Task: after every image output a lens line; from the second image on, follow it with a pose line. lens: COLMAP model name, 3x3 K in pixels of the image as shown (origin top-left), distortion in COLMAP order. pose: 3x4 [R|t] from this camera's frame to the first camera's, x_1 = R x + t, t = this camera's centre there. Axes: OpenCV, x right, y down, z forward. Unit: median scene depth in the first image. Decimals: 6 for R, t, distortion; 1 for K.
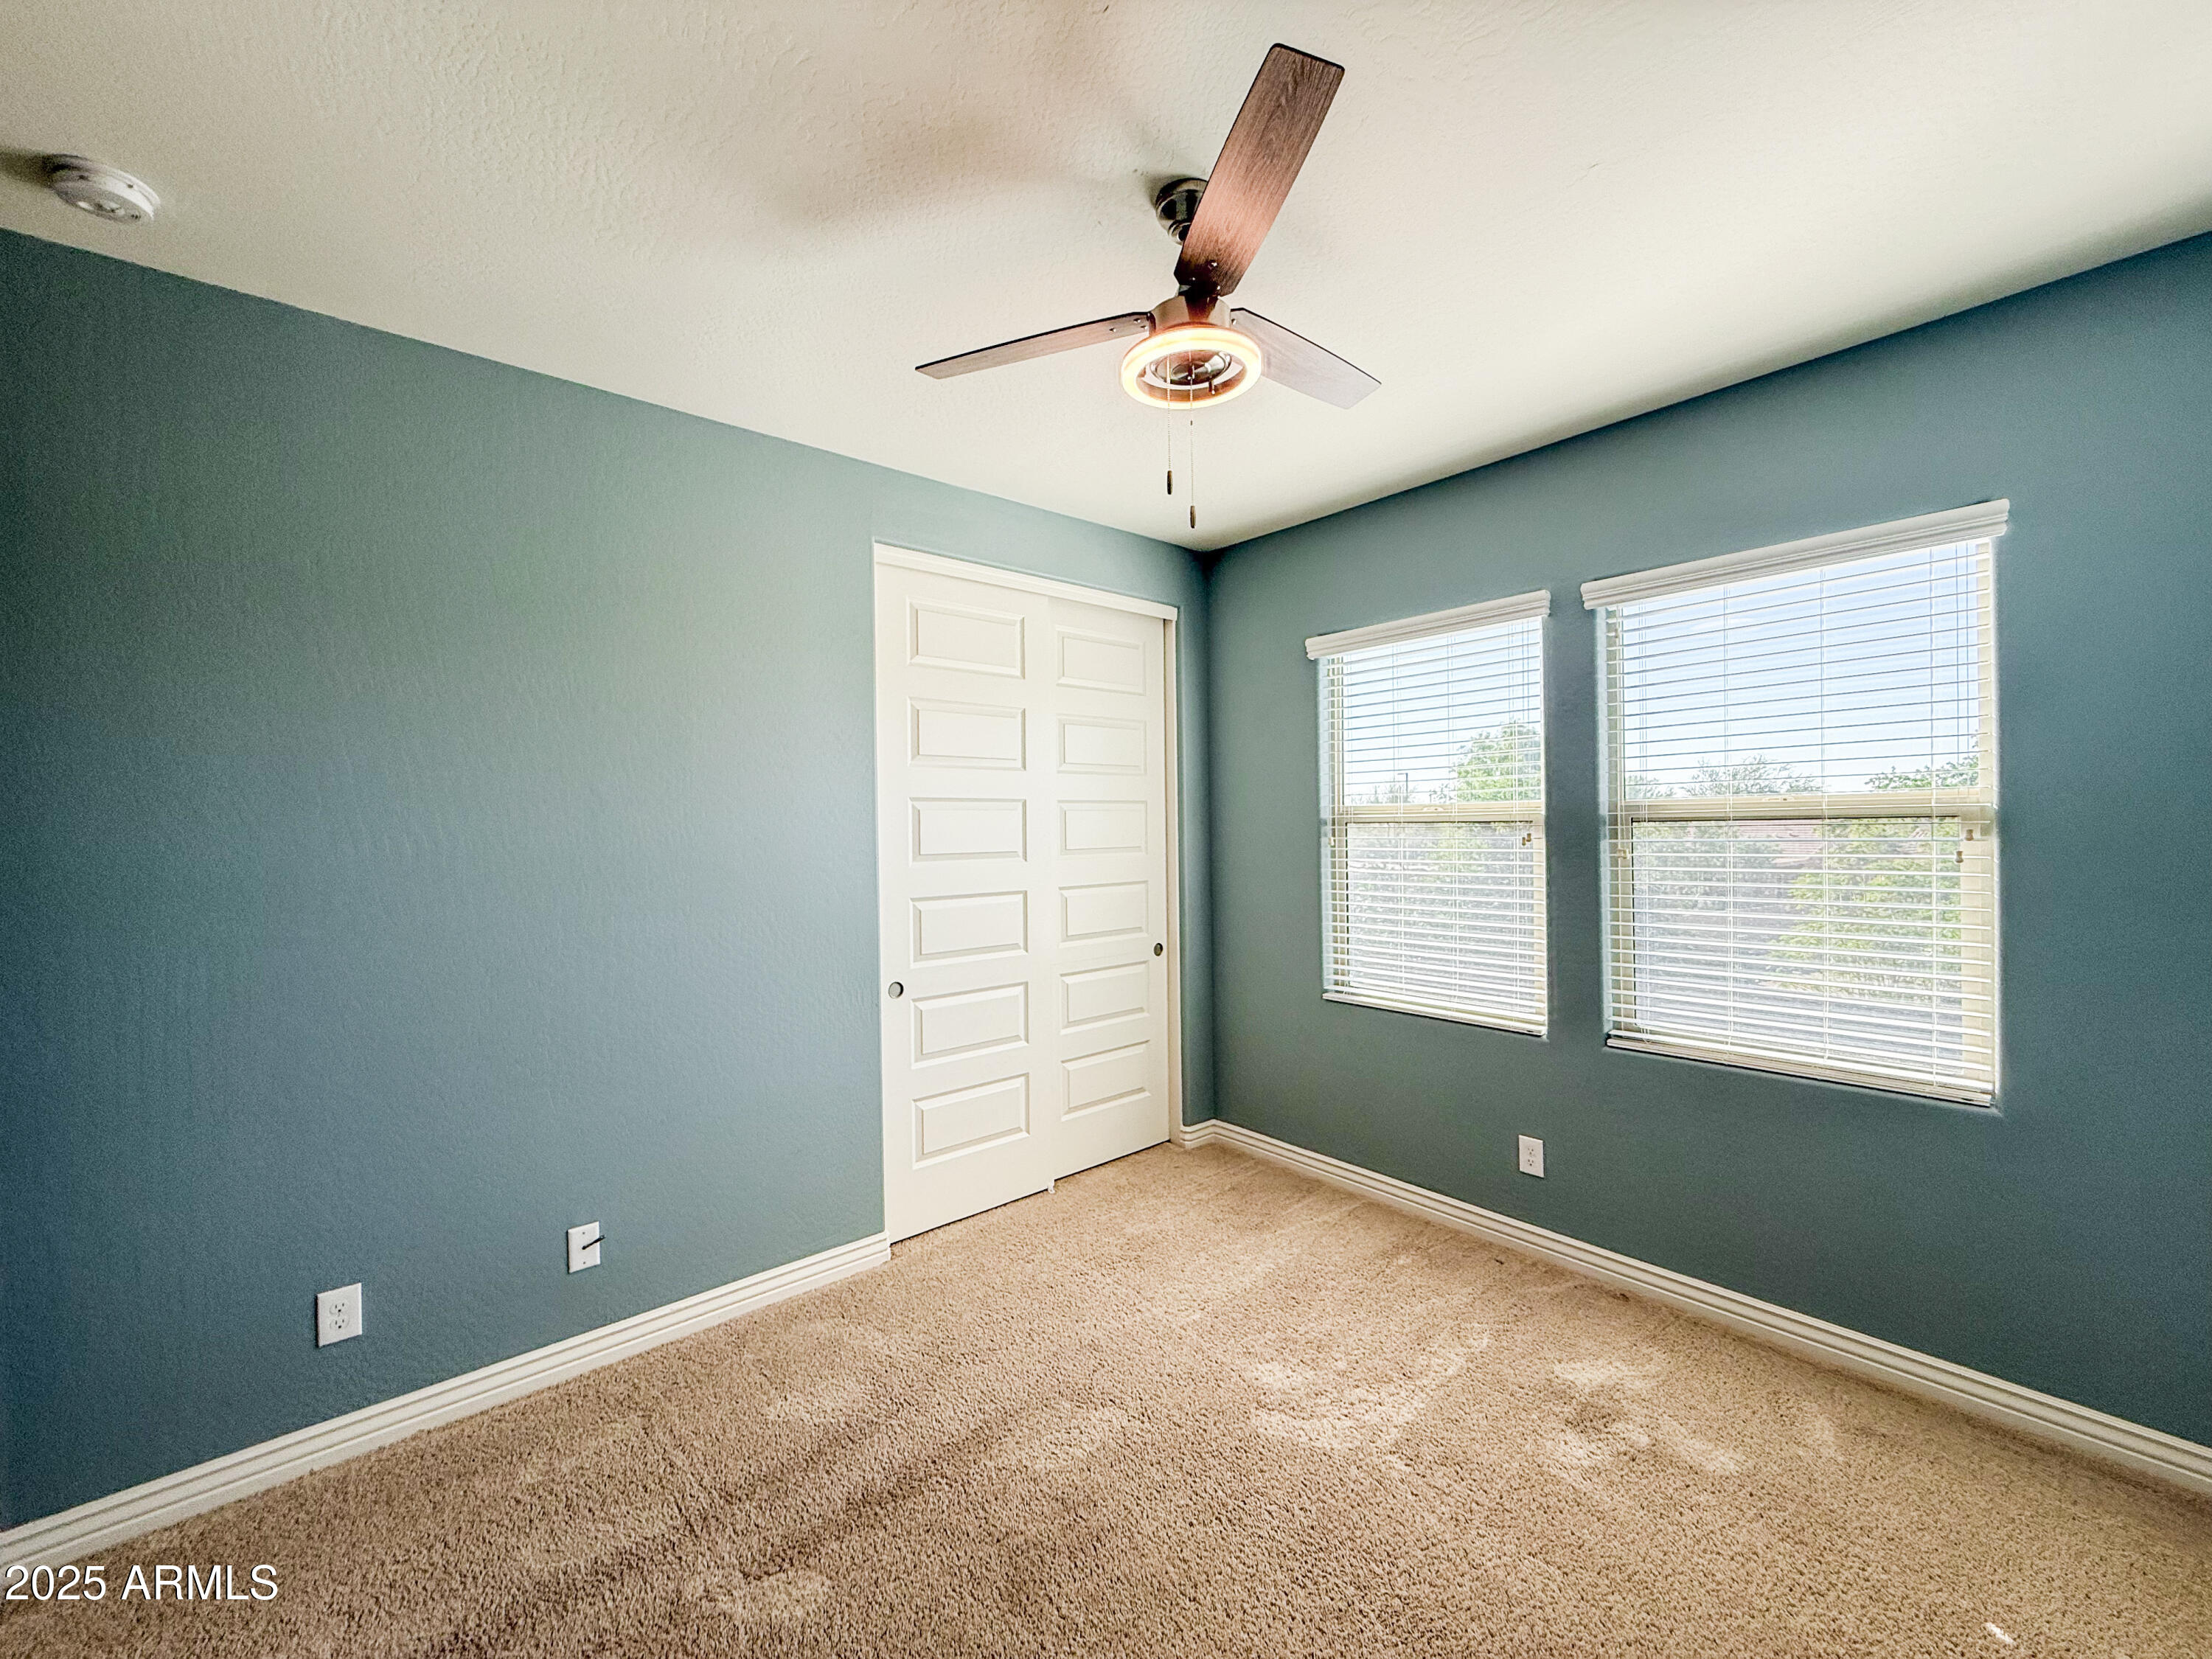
lens RADIAL K [[879.4, 0, 1106.0], [0, 879.4, 829.5], [0, 0, 1]] dist [0.000558, 0.000265]
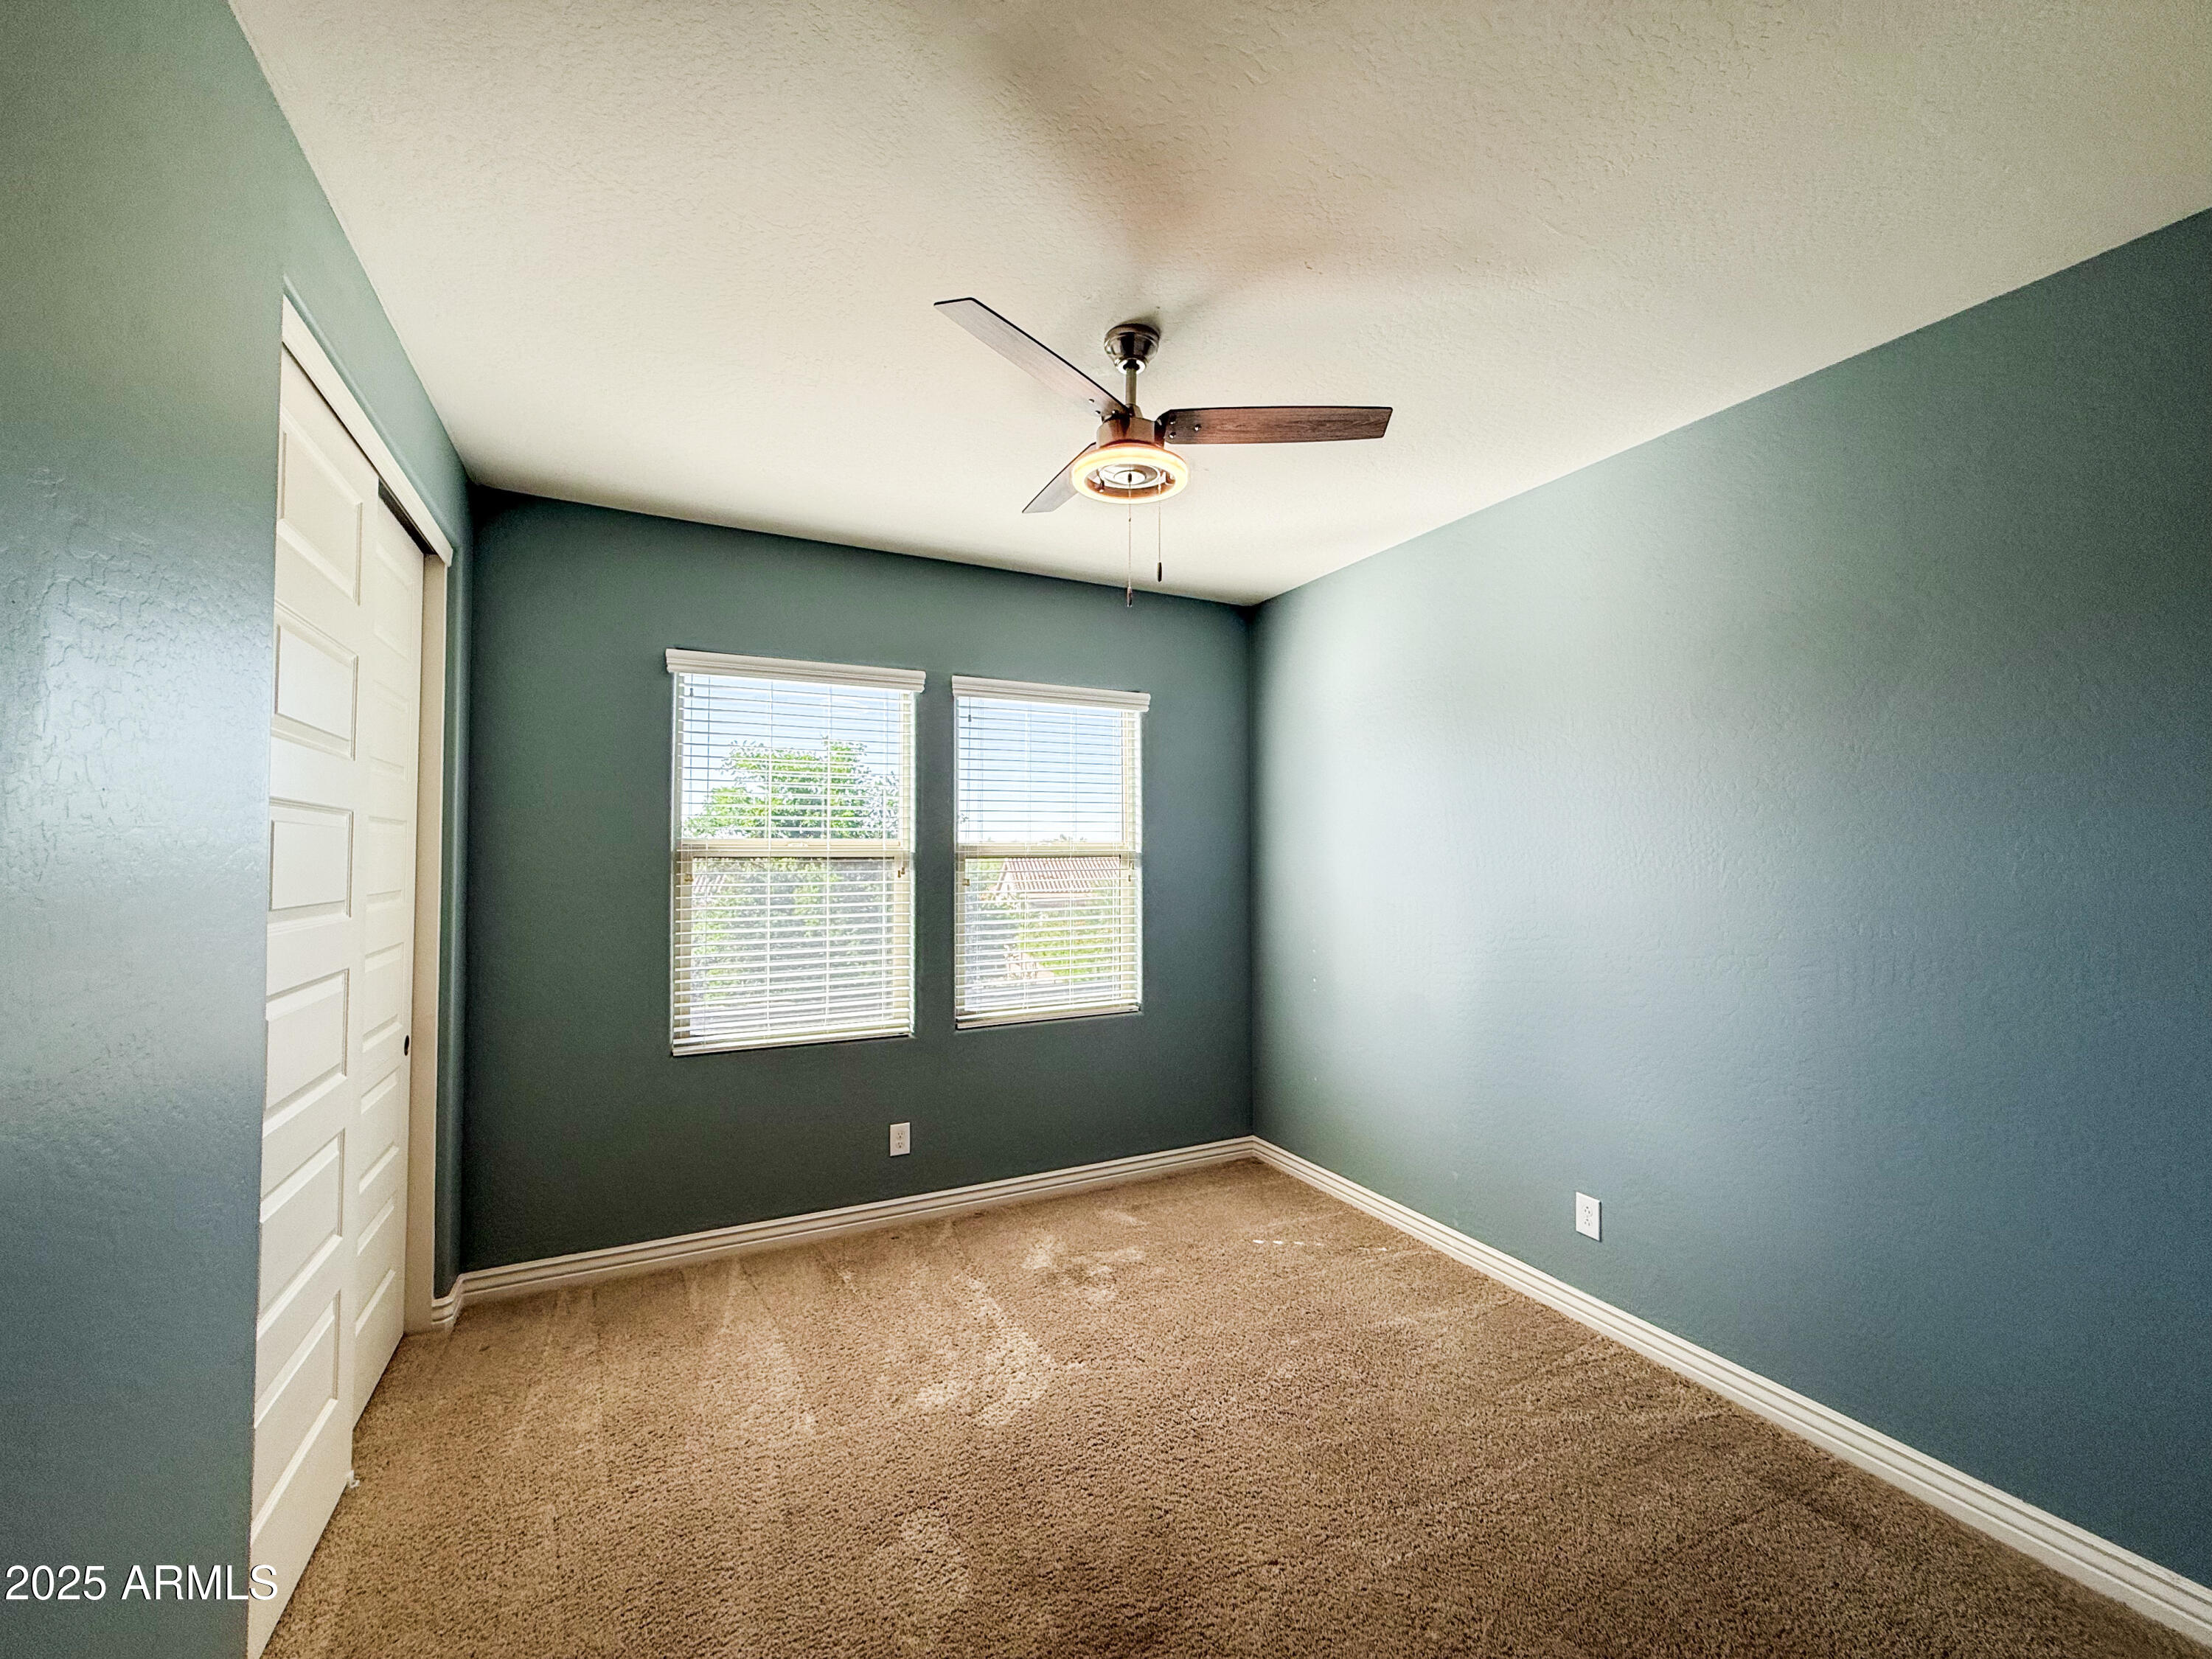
lens RADIAL K [[881.7, 0, 1102.9], [0, 881.7, 826.7], [0, 0, 1]] dist [0.000834, 0.000154]
pose [[0.242527, 0.048248, 0.968944, -0.631476], [0.004809, 0.998690, -0.050933, 0.012358], [-0.970133, 0.017012, 0.241977, 0.446445]]
